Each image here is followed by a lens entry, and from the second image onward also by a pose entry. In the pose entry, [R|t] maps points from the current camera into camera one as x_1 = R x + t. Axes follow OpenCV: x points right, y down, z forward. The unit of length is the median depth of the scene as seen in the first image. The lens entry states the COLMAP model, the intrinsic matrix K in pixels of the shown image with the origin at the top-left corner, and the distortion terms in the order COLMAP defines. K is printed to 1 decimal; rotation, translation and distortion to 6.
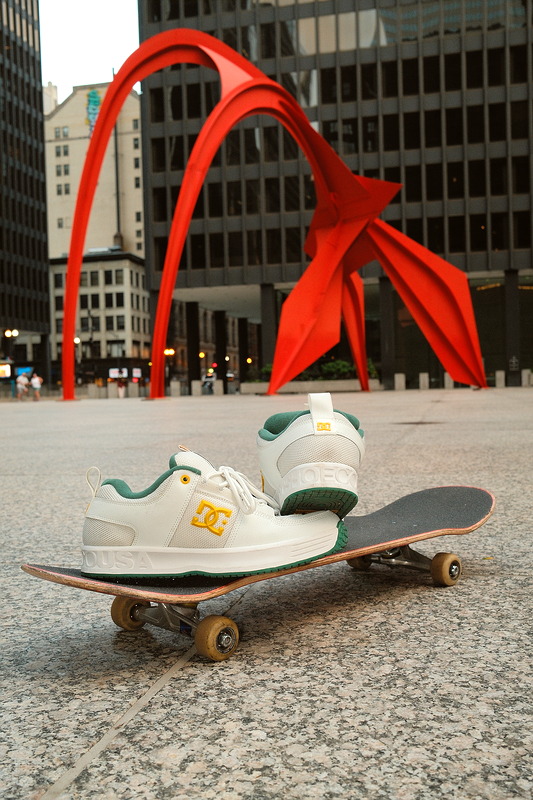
lens RADIAL K [[854.3, 0, 258.5], [0, 854.3, 400.9], [0, 0, 1]] dist [-0.013453, 0.000000]
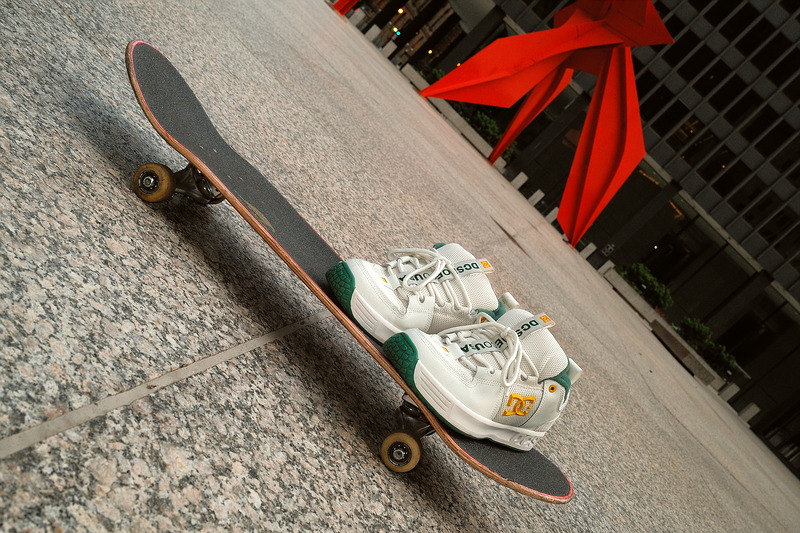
lens RADIAL K [[854.3, 0, 394.3], [0, 854.3, 263.7], [0, 0, 1]] dist [-0.013453, 0.000000]
pose [[0.692193, 0.707106, 0.144464, -0.179628], [-0.721652, 0.675533, 0.151238, -0.039741], [0.009351, -0.208939, 0.977884, 0.092331]]
